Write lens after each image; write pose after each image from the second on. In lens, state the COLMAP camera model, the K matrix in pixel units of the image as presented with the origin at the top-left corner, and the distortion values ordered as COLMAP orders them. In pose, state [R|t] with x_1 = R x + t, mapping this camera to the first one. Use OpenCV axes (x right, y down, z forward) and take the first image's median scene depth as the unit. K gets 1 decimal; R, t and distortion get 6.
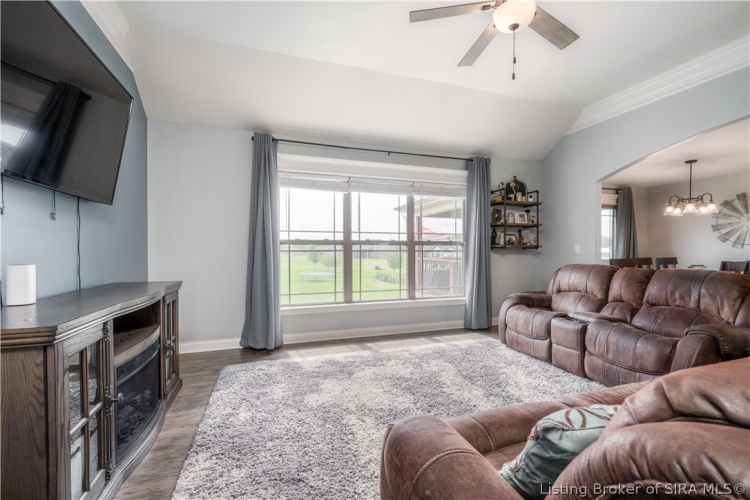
lens RADIAL K [[327.3, 0, 374.2], [0, 327.3, 251.2], [0, 0, 1]] dist [0.003629, 0.000241]
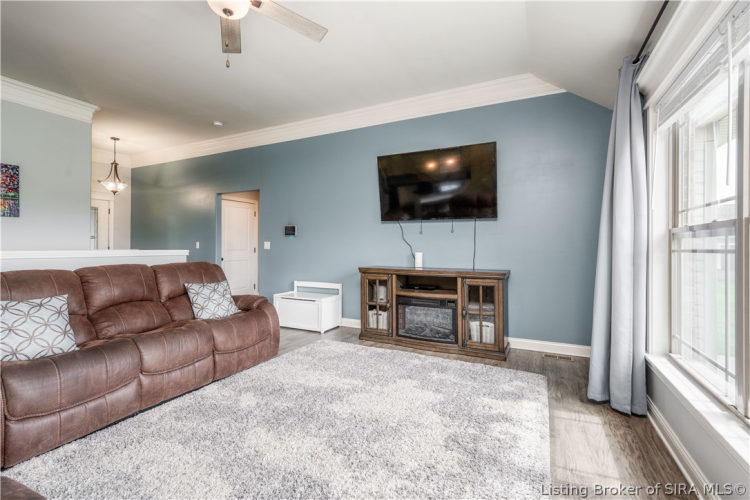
lens RADIAL K [[327.3, 0, 375.3], [0, 327.3, 249.1], [0, 0, 1]] dist [0.003629, 0.000241]
pose [[-0.709785, 0.006812, -0.704385, 0.532601], [-0.000075, 0.999953, 0.009746, -0.009741], [0.704418, 0.006970, -0.709751, 1.345583]]
